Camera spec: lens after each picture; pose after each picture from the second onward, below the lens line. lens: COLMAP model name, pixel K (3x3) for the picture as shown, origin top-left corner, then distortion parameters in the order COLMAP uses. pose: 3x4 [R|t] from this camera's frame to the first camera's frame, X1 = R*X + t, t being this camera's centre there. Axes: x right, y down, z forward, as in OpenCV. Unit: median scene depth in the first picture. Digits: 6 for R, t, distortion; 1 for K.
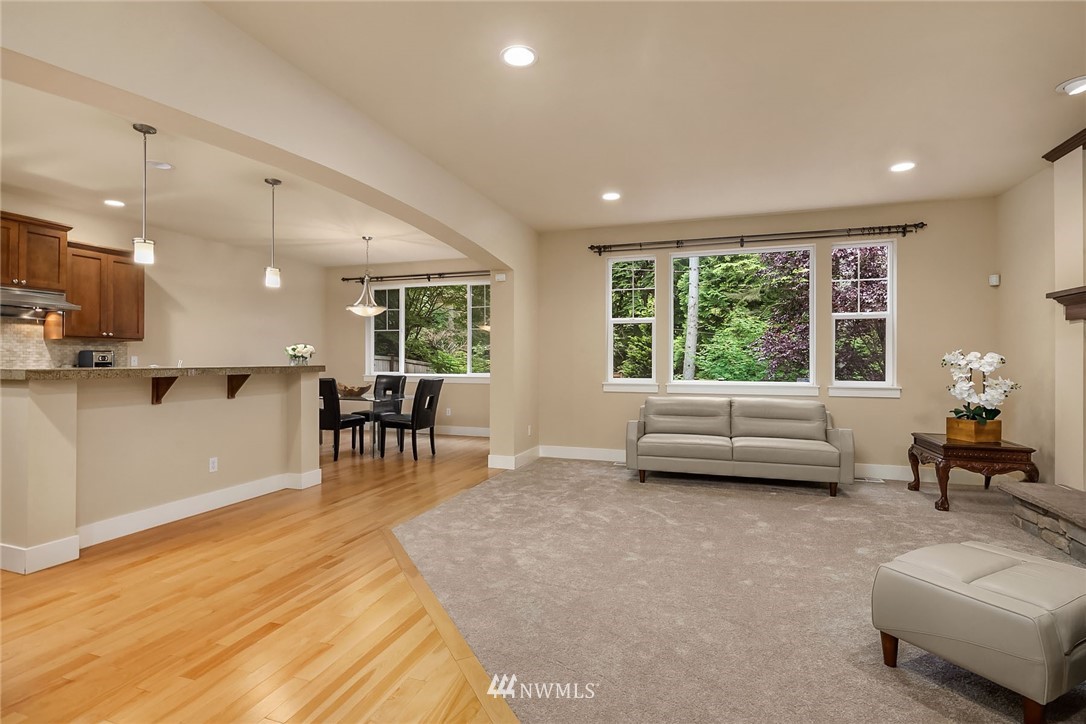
lens RADIAL K [[527.8, 0, 541.0], [0, 527.8, 359.8], [0, 0, 1]] dist [0.000240, -0.001442]
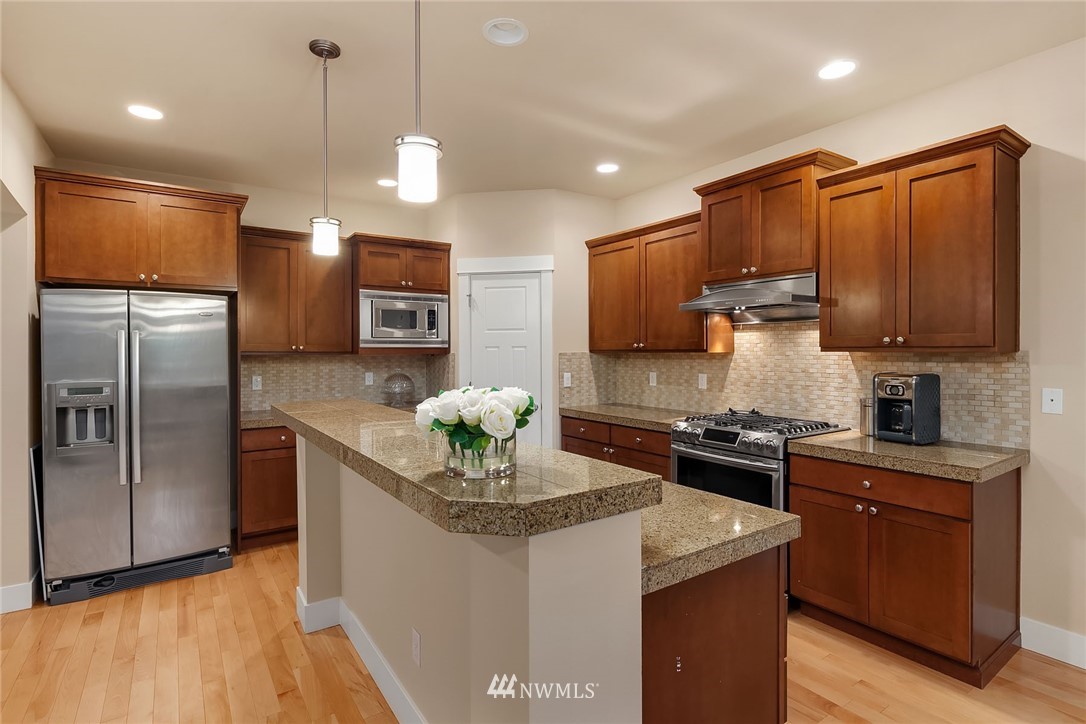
lens RADIAL K [[527.8, 0, 542.3], [0, 527.8, 353.2], [0, 0, 1]] dist [0.000240, -0.001442]
pose [[-0.608039, 0.003949, -0.793898, -0.258088], [0.003563, 0.999991, 0.002245, -0.039583], [0.793899, -0.001464, -0.608047, 1.059367]]
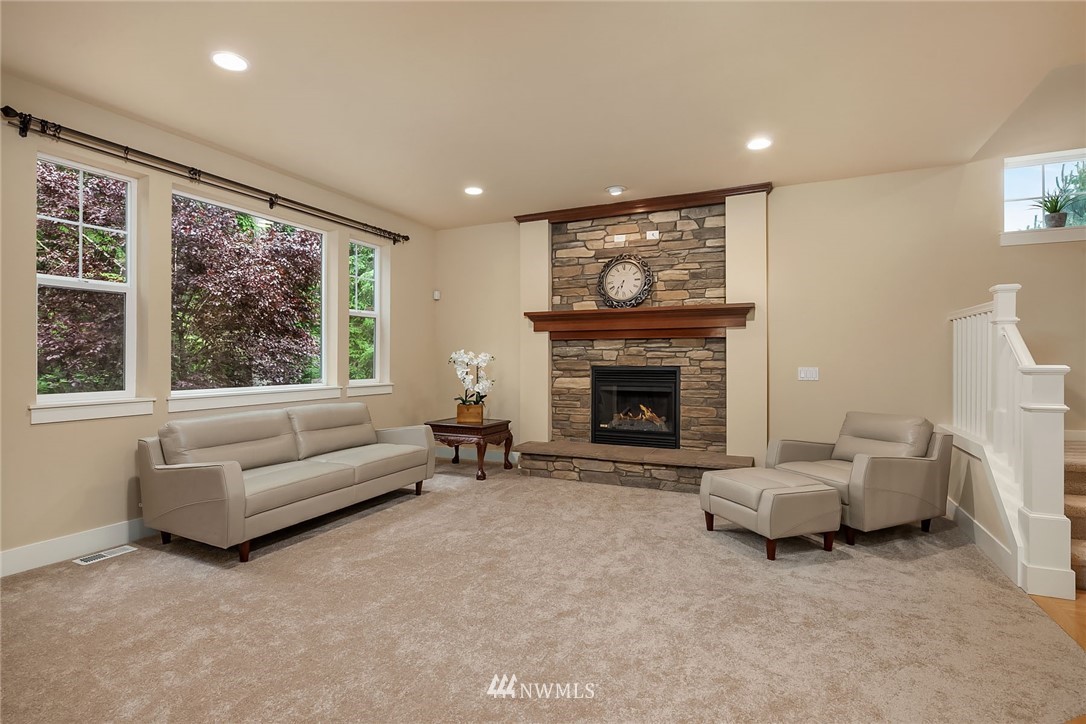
lens RADIAL K [[527.8, 0, 549.2], [0, 527.8, 363.7], [0, 0, 1]] dist [0.000240, -0.001442]
pose [[0.101833, -0.010036, 0.994751, -0.322581], [0.002240, 0.999949, 0.009859, 0.001746], [-0.994799, 0.001224, 0.101850, 0.507746]]
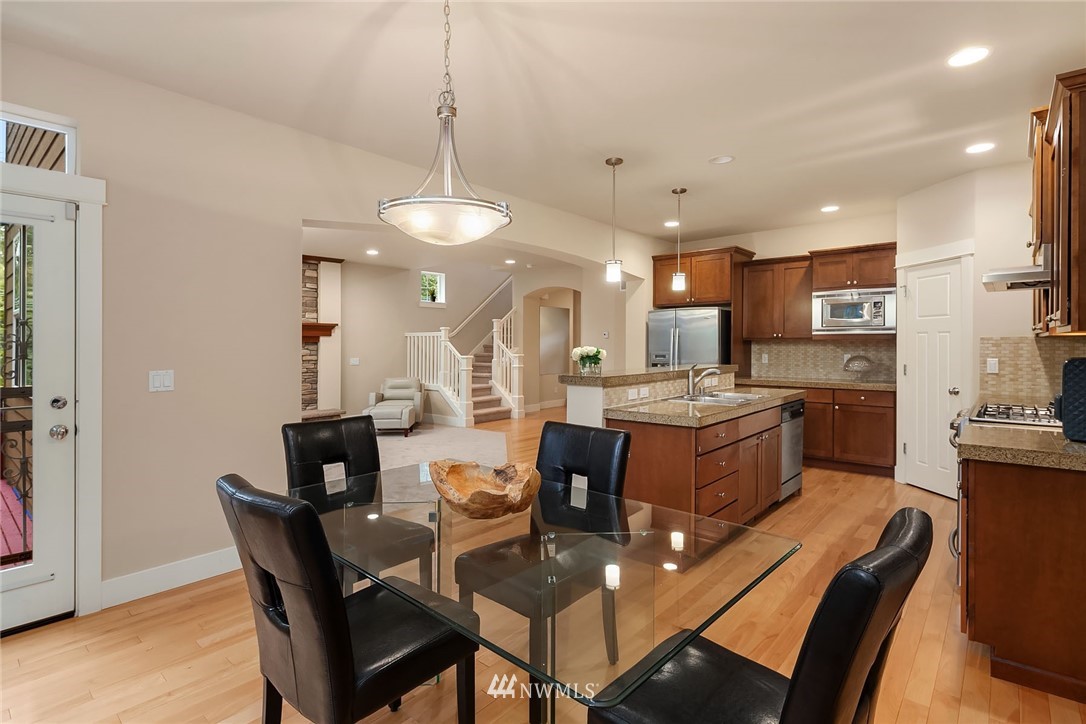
lens RADIAL K [[527.8, 0, 541.1], [0, 527.8, 351.0], [0, 0, 1]] dist [0.000240, -0.001442]
pose [[-0.924127, -0.003352, 0.382072, -0.614947], [0.002412, 0.999890, 0.014608, -0.031058], [-0.382079, 0.014421, -0.924017, 1.566592]]
